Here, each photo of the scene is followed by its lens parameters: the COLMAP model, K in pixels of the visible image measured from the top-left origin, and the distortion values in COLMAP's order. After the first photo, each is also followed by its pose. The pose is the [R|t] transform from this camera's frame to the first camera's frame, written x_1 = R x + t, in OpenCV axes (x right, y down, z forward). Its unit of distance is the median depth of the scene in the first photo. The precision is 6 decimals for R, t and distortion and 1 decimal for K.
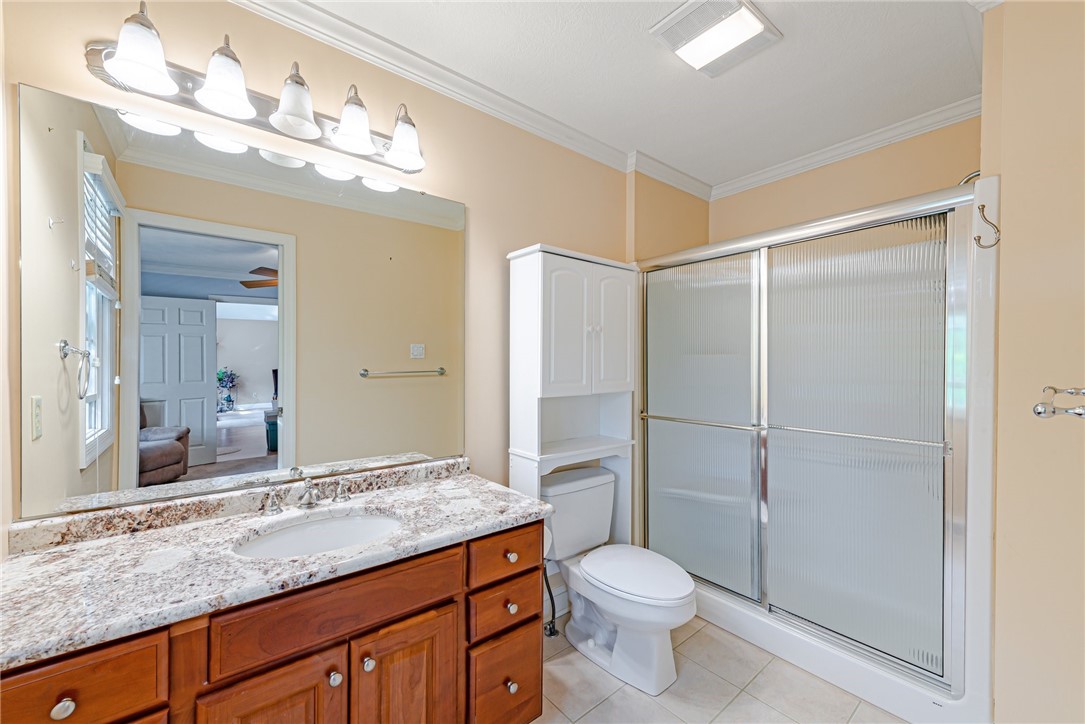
lens RADIAL K [[434.9, 0, 543.0], [0, 434.9, 368.6], [0, 0, 1]] dist [0.014044, -0.003746]
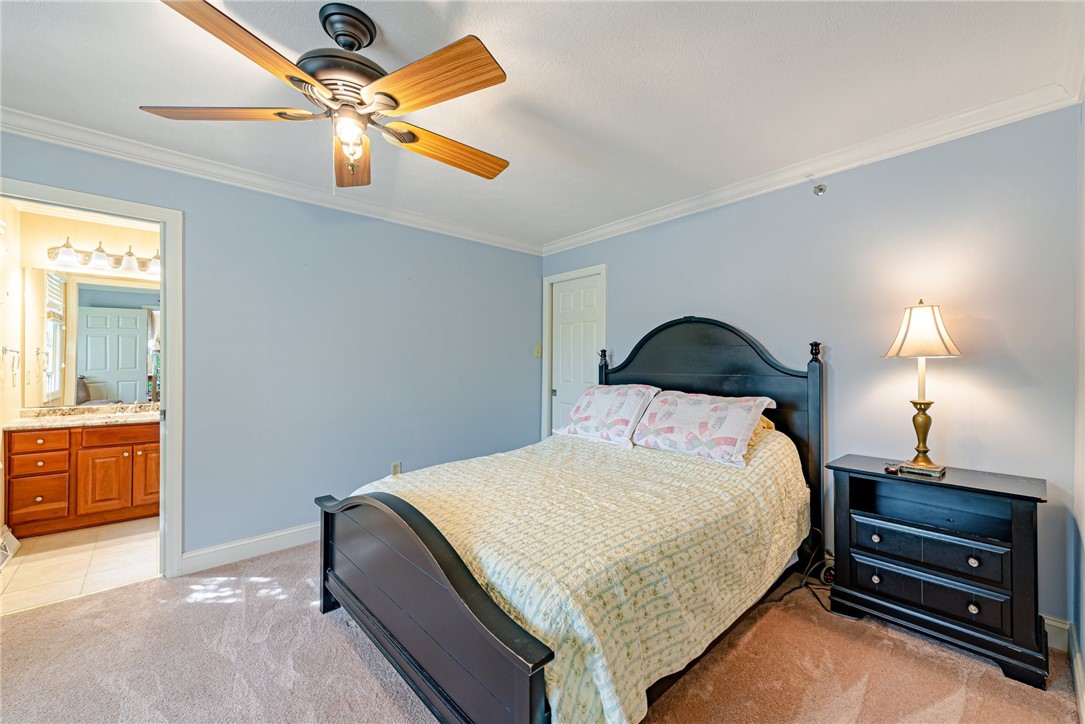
lens RADIAL K [[434.9, 0, 542.3], [0, 434.9, 357.6], [0, 0, 1]] dist [0.014044, -0.003746]
pose [[0.999234, 0.001375, 0.039118, 1.625512], [-0.001048, 0.999964, -0.008387, 0.009000], [-0.039128, 0.008340, 0.999199, -1.560318]]
